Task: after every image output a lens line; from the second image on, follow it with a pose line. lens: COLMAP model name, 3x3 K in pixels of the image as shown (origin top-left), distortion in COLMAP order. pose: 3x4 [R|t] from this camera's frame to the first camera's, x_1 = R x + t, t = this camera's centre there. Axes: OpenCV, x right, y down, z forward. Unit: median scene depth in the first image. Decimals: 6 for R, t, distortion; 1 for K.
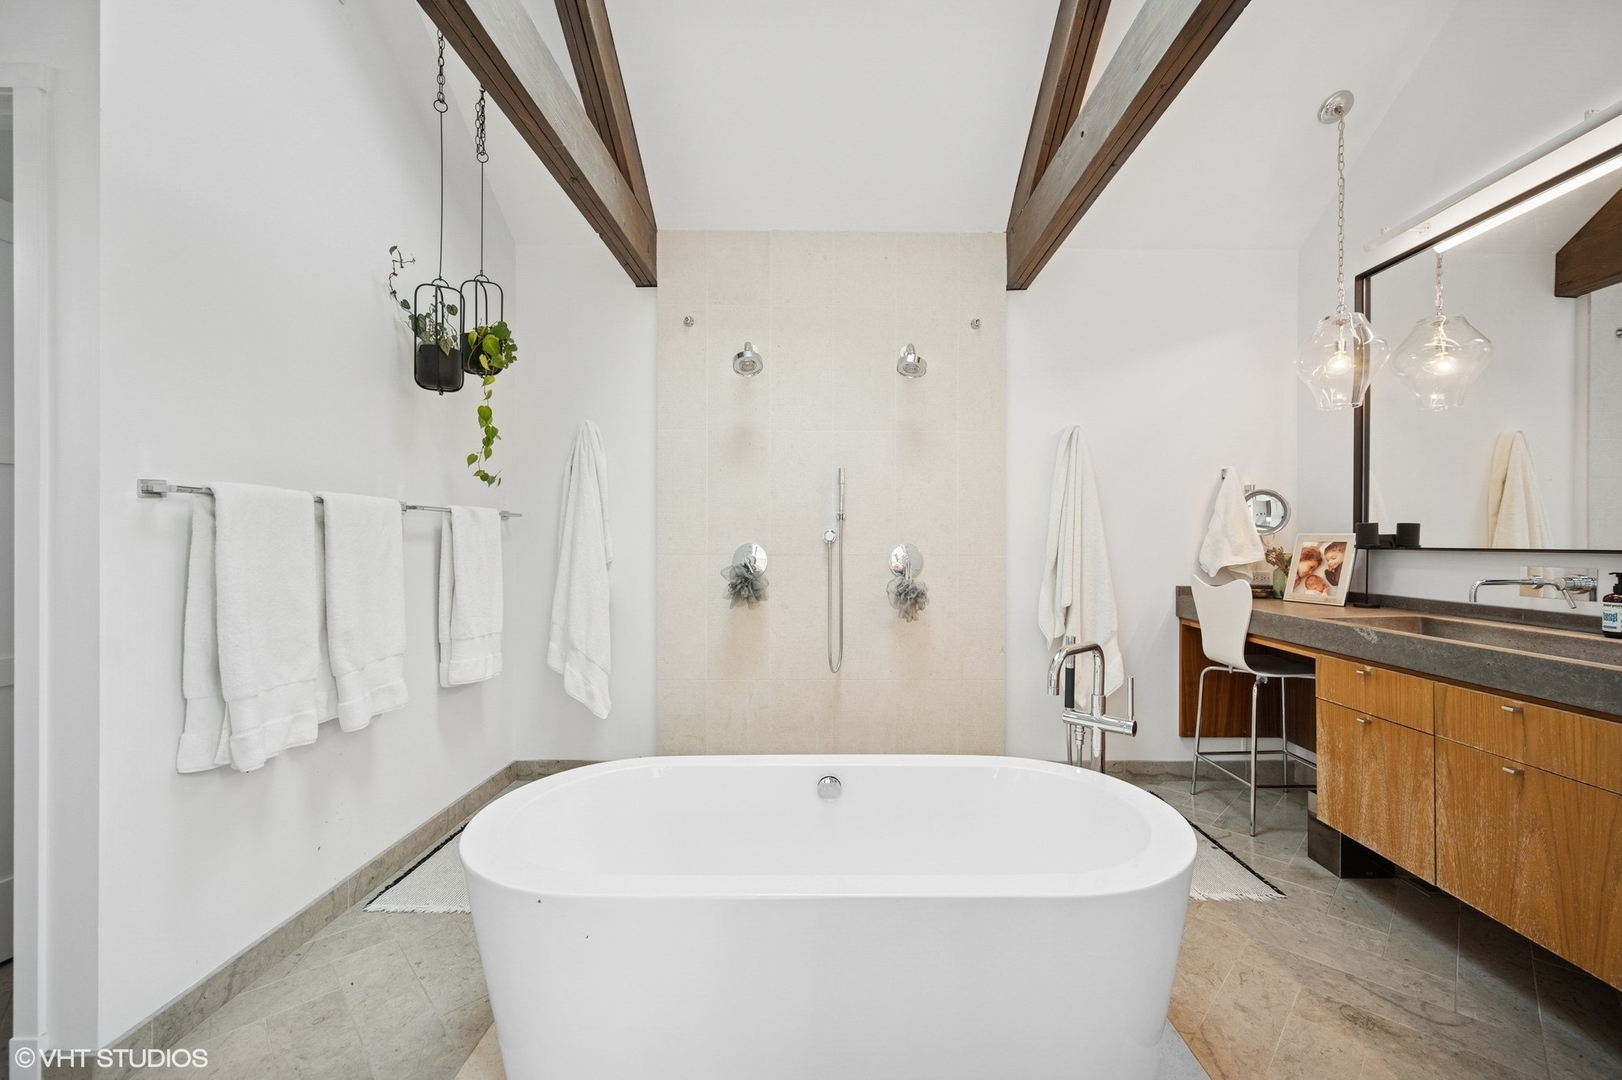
lens RADIAL K [[642.0, 0, 812.2], [0, 642.0, 540.1], [0, 0, 1]] dist [-0.001546, -0.000074]
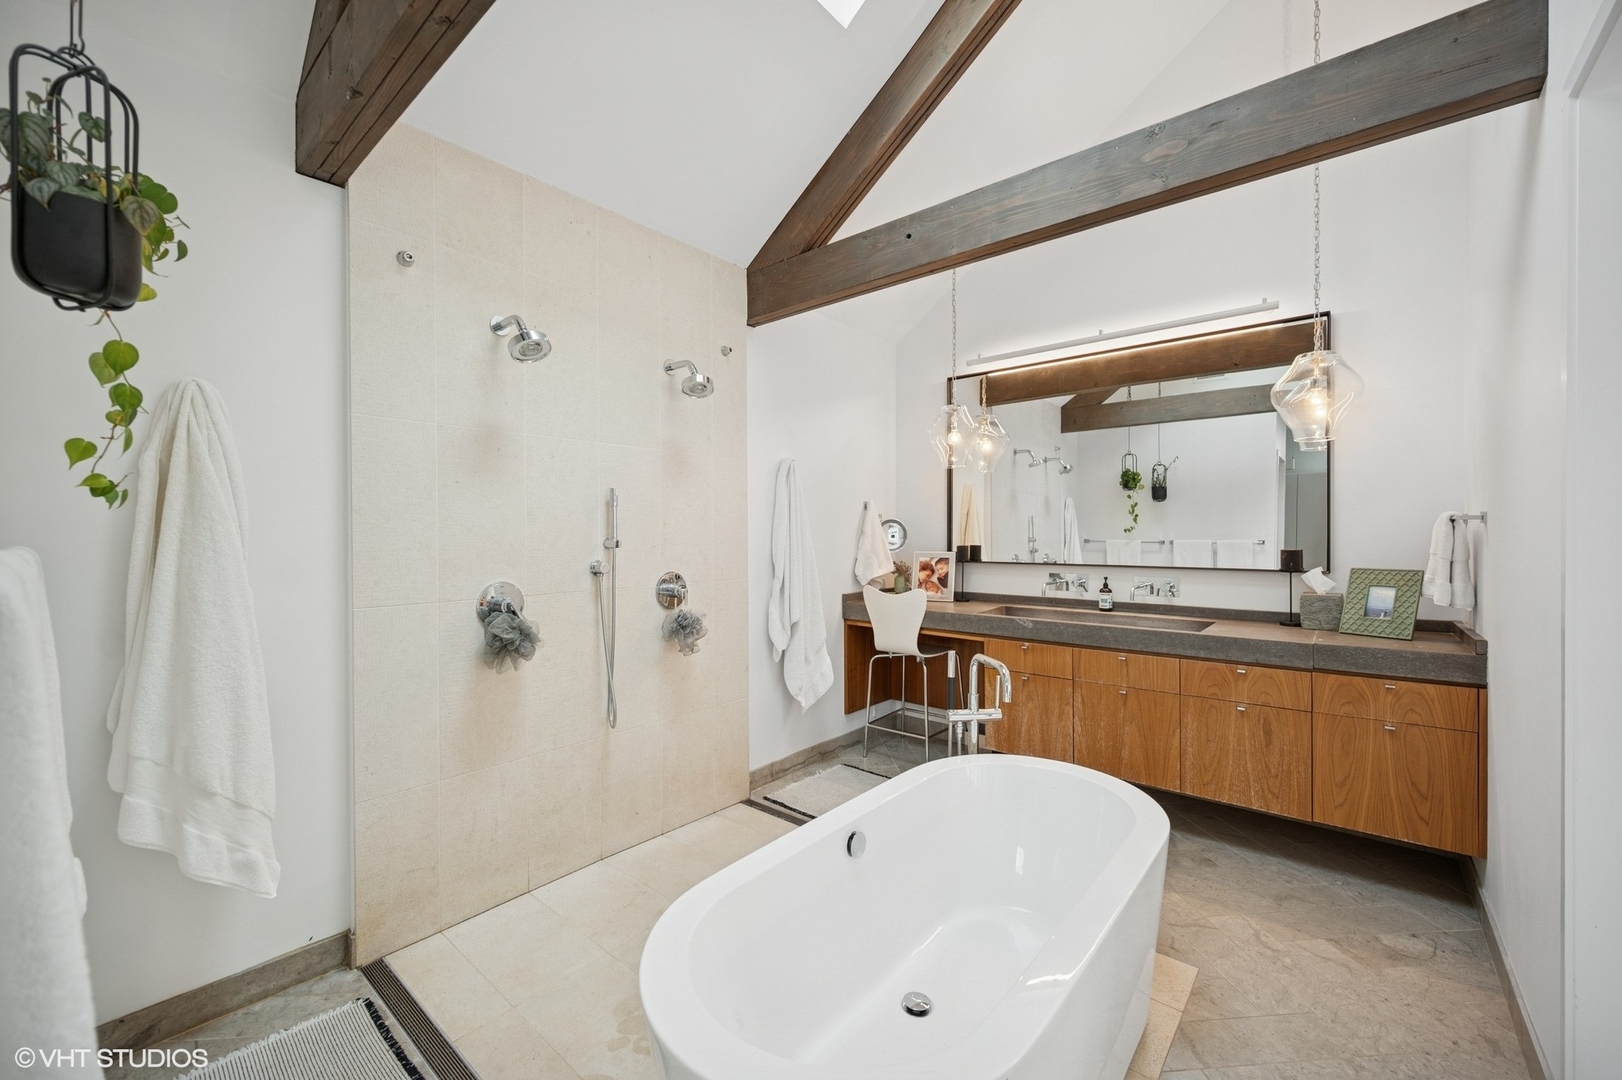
lens RADIAL K [[642.0, 0, 812.2], [0, 642.0, 540.1], [0, 0, 1]] dist [-0.001546, -0.000074]
pose [[0.654390, -0.013703, 0.756033, -0.475873], [0.008650, 0.999906, 0.010636, -0.054633], [-0.756108, -0.000420, 0.654447, 0.263993]]
